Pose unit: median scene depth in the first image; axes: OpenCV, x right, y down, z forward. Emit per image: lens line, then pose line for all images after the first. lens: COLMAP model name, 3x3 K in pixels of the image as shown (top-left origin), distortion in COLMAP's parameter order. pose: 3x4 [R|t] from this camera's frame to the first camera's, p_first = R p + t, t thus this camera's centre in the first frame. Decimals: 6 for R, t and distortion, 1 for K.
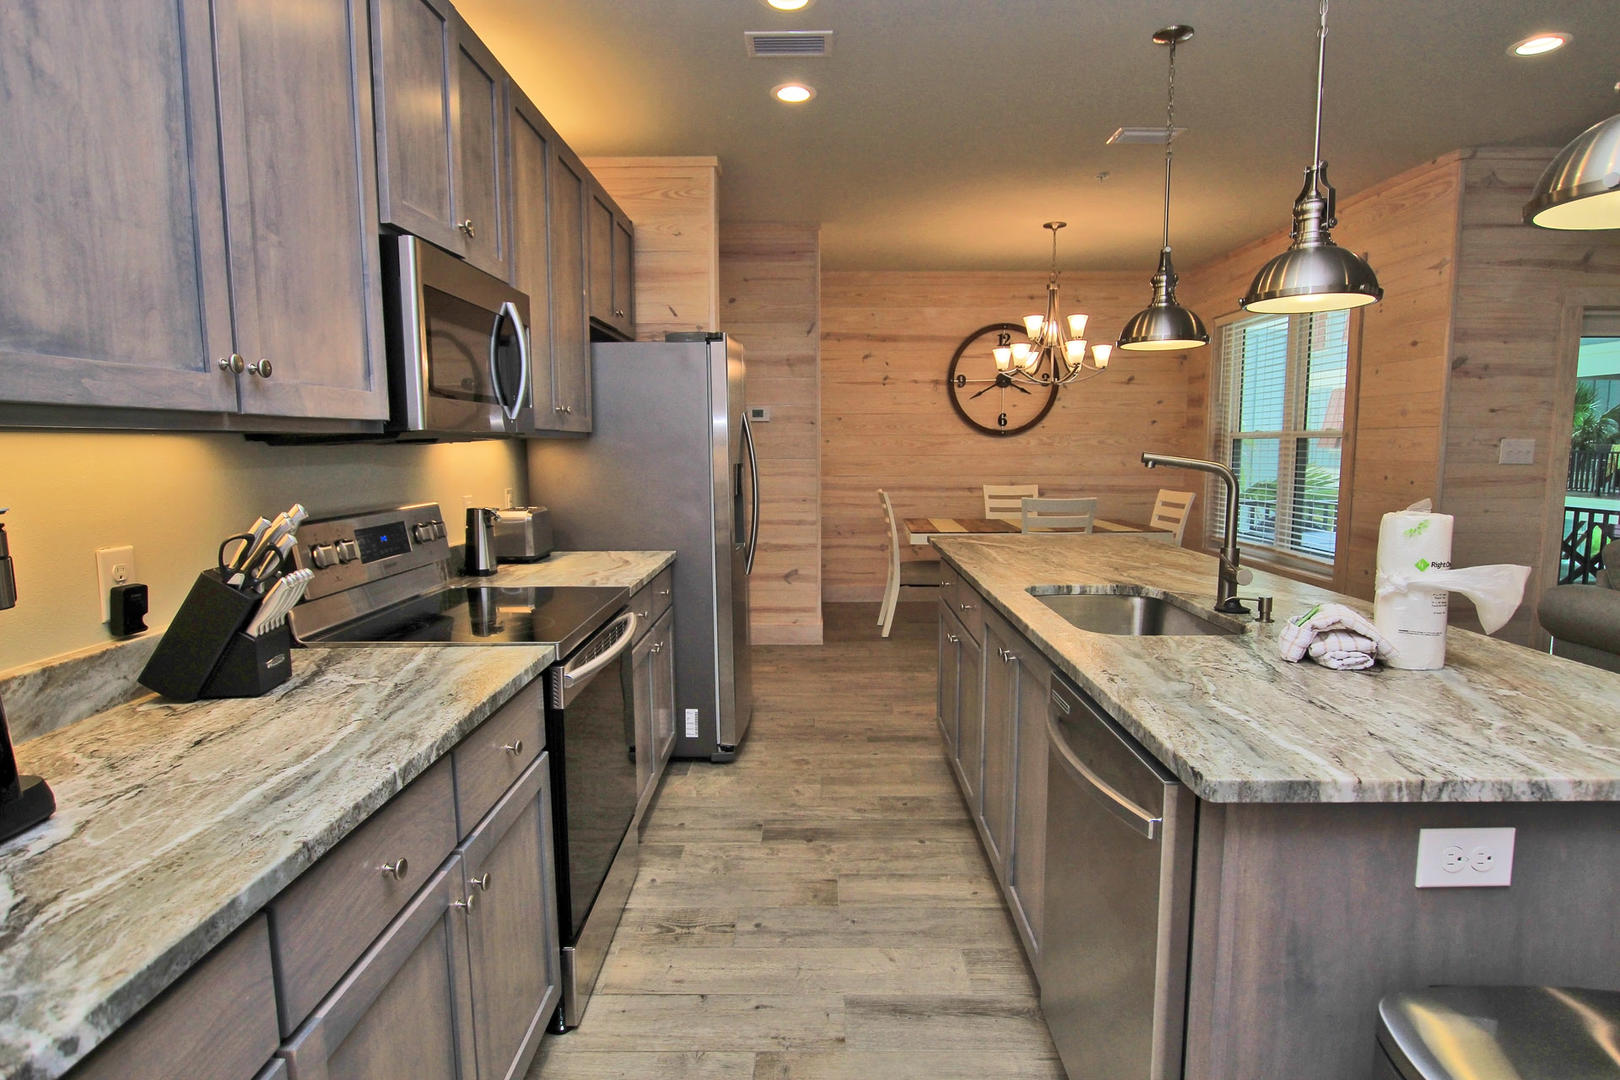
lens RADIAL K [[875.8, 0, 813.6], [0, 875.8, 540.4], [0, 0, 1]] dist [-0.013313, -0.000920]
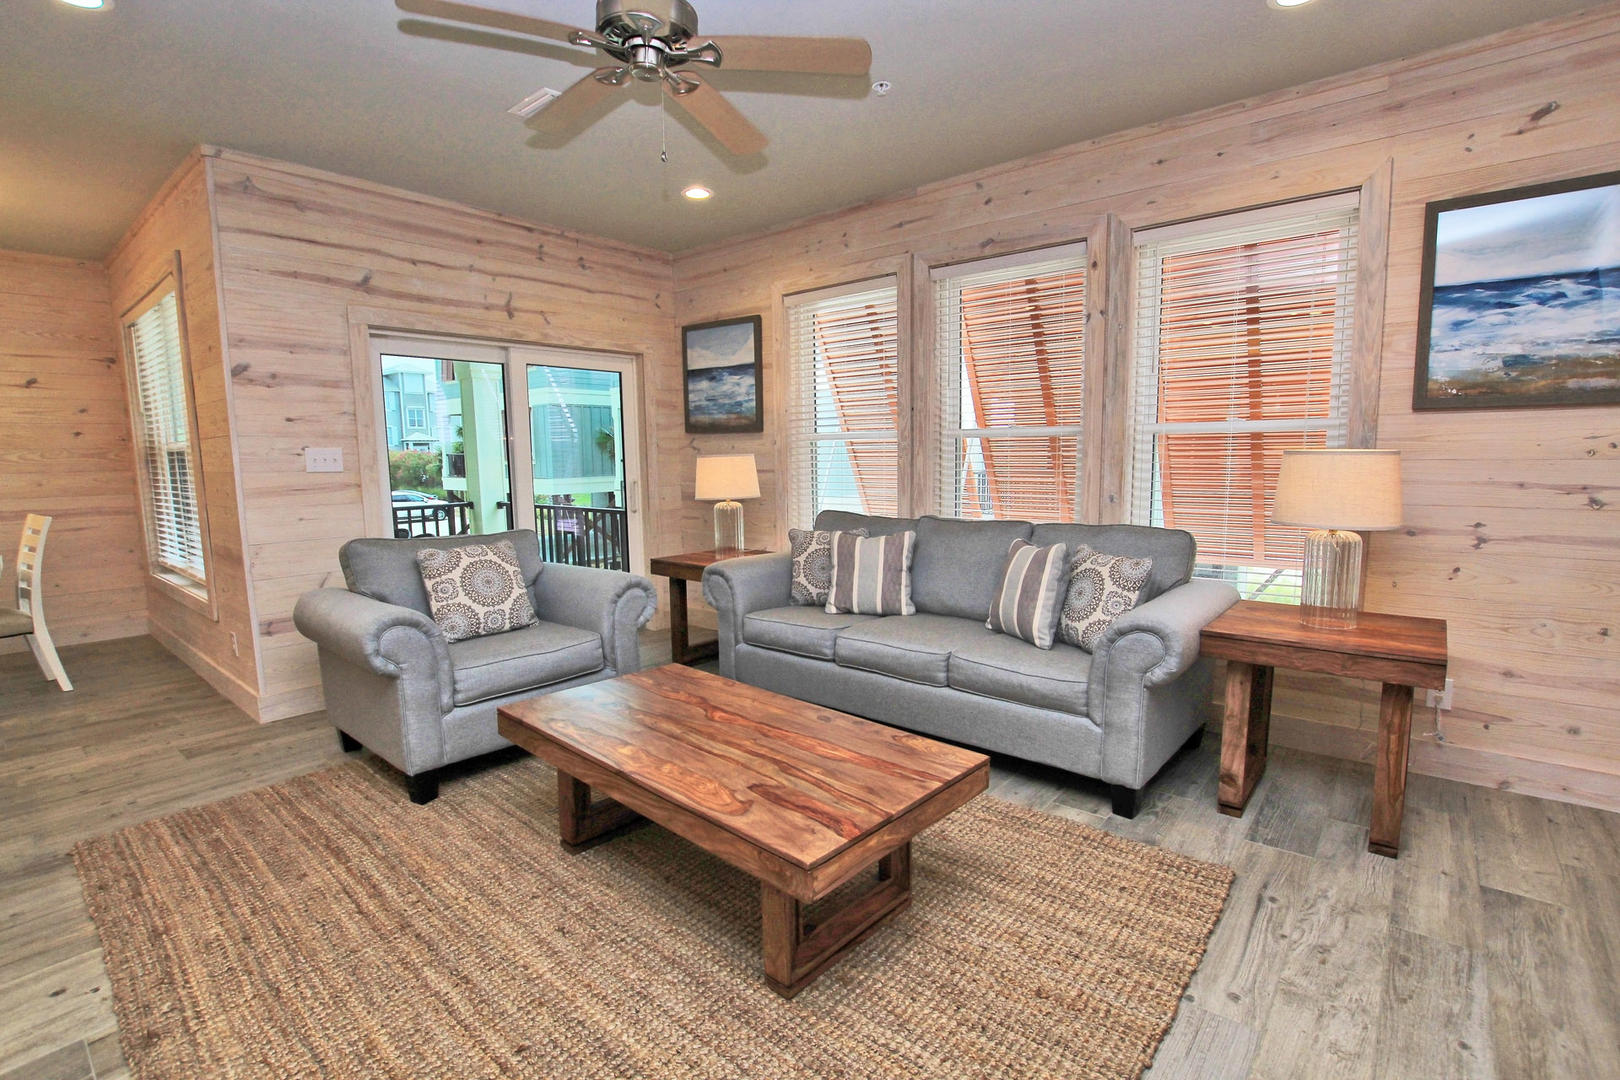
lens RADIAL K [[753.1, 0, 809.4], [0, 753.1, 547.0], [0, 0, 1]] dist [-0.032109, 0.004926]
pose [[0.640825, -0.100053, 0.761139, 0.494935], [0.094168, 0.994228, 0.051410, 0.009941], [-0.761890, 0.038731, 0.646548, -0.011460]]
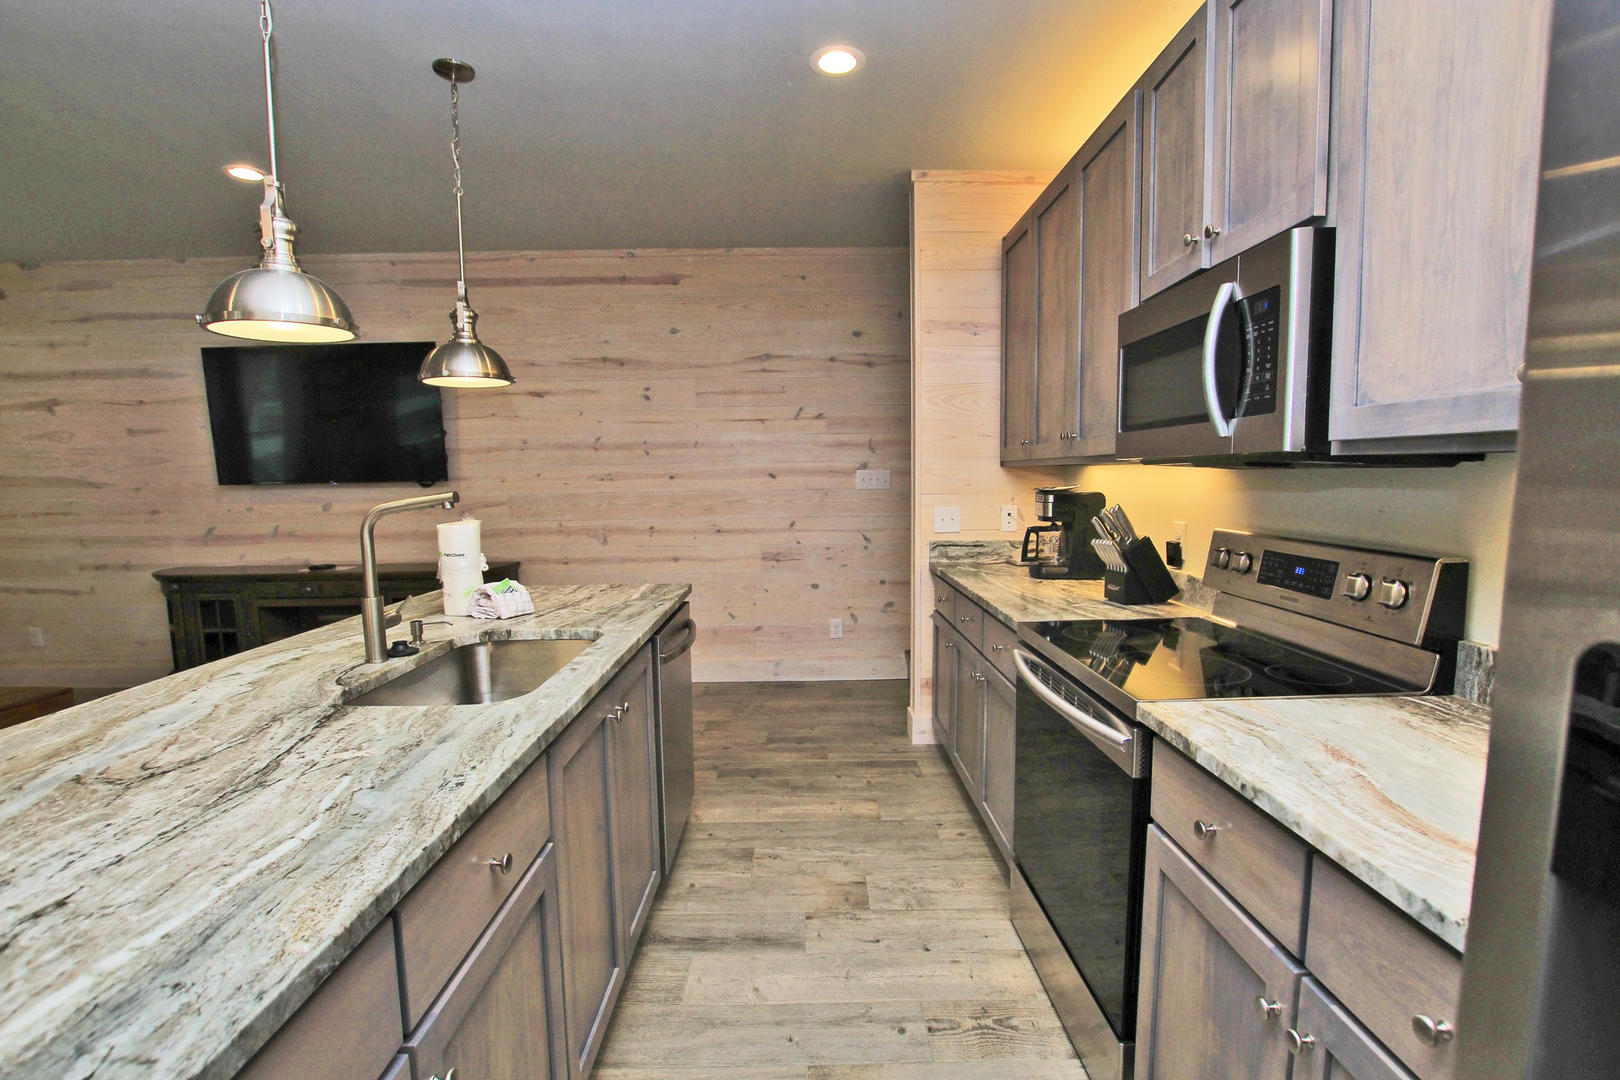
lens RADIAL K [[753.1, 0, 808.1], [0, 753.1, 548.5], [0, 0, 1]] dist [-0.032109, 0.004926]
pose [[-0.999793, 0.018271, -0.008988, 0.014885], [0.016014, 0.978185, 0.207117, -0.101575], [0.012576, 0.206930, -0.978275, 0.913489]]
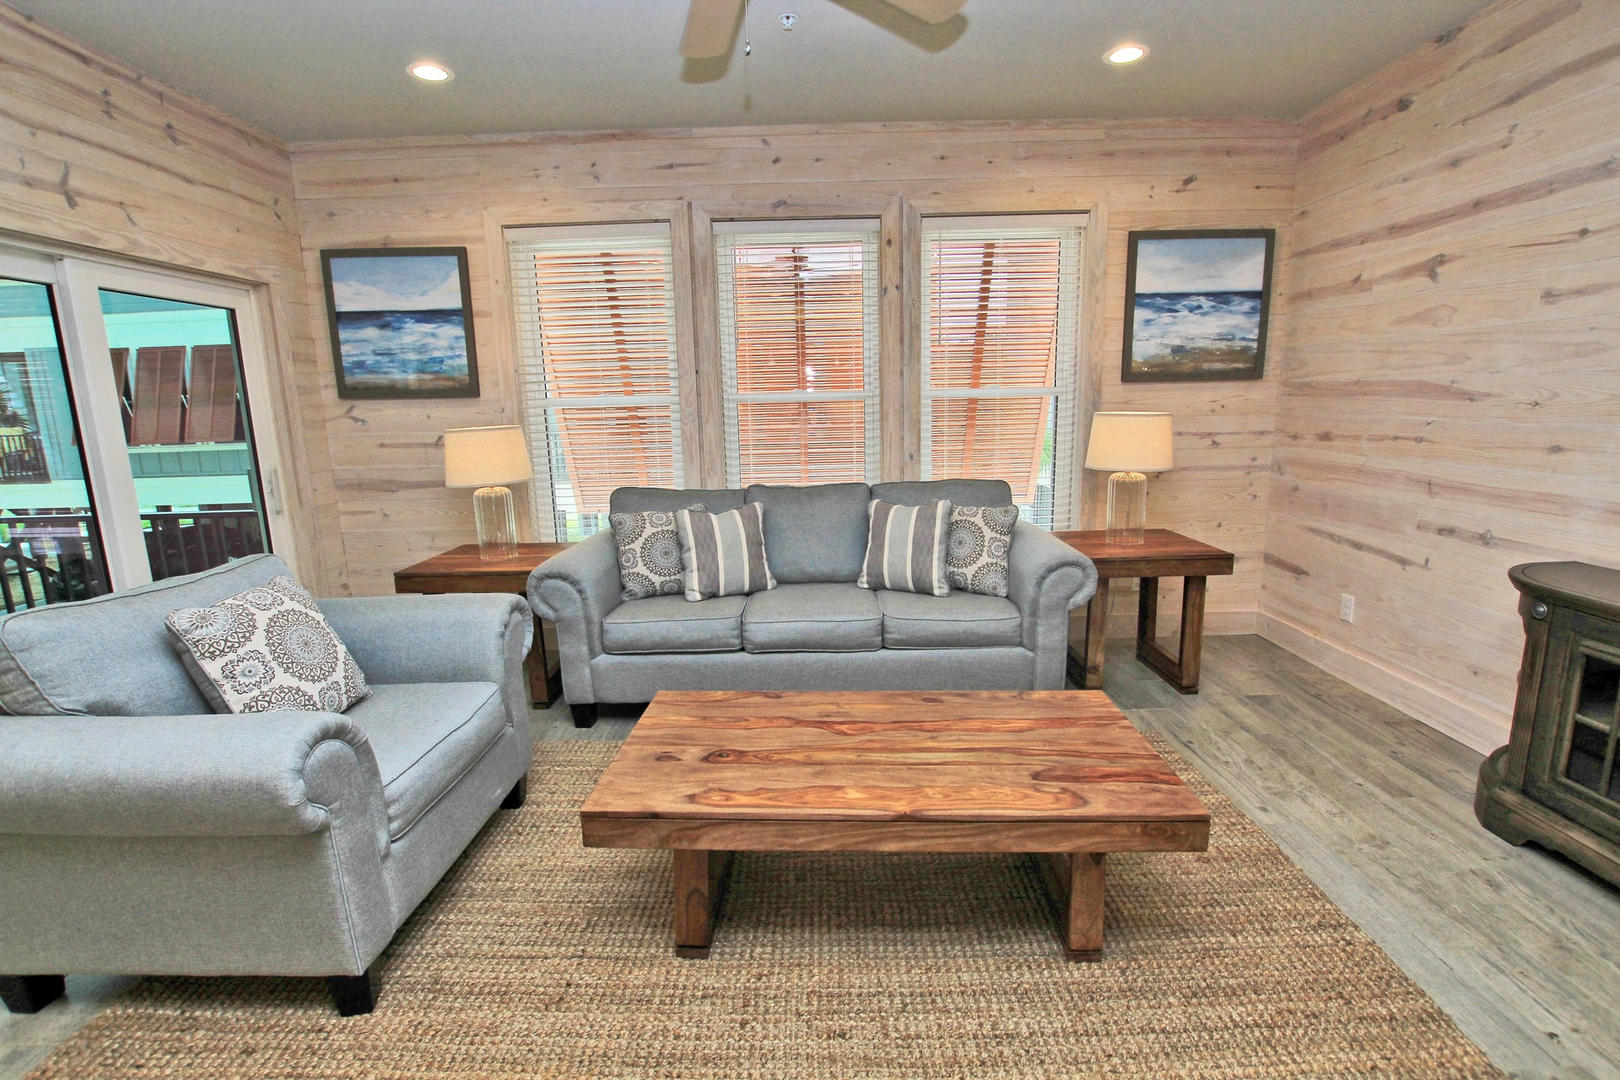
lens RADIAL K [[753.1, 0, 809.4], [0, 753.1, 547.5], [0, 0, 1]] dist [-0.032109, 0.004926]
pose [[-0.005523, -0.189186, 0.981926, 0.405066], [0.132352, 0.973164, 0.188243, -0.052922], [-0.991187, 0.130999, 0.019664, 0.392379]]
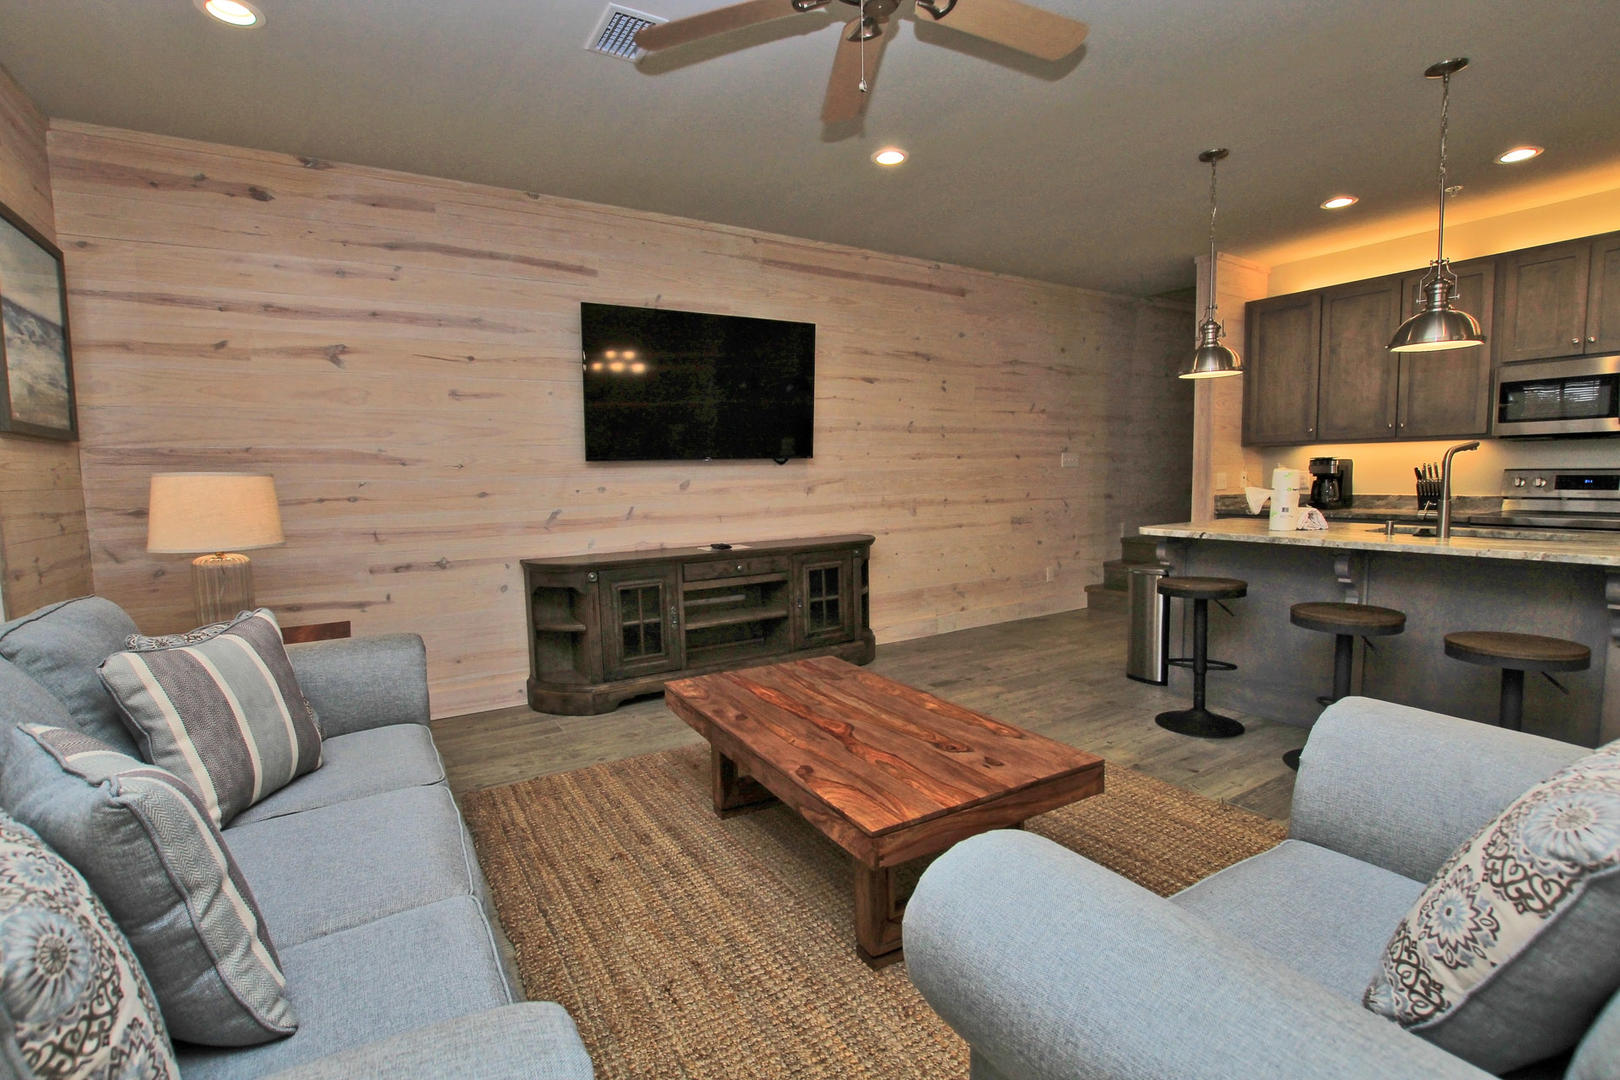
lens RADIAL K [[753.1, 0, 811.5], [0, 753.1, 544.4], [0, 0, 1]] dist [-0.032109, 0.004926]
pose [[-0.846147, 0.072810, -0.527953, 1.134052], [-0.033127, 0.981523, 0.188453, -0.067358], [0.531919, 0.176949, -0.828101, 0.789171]]
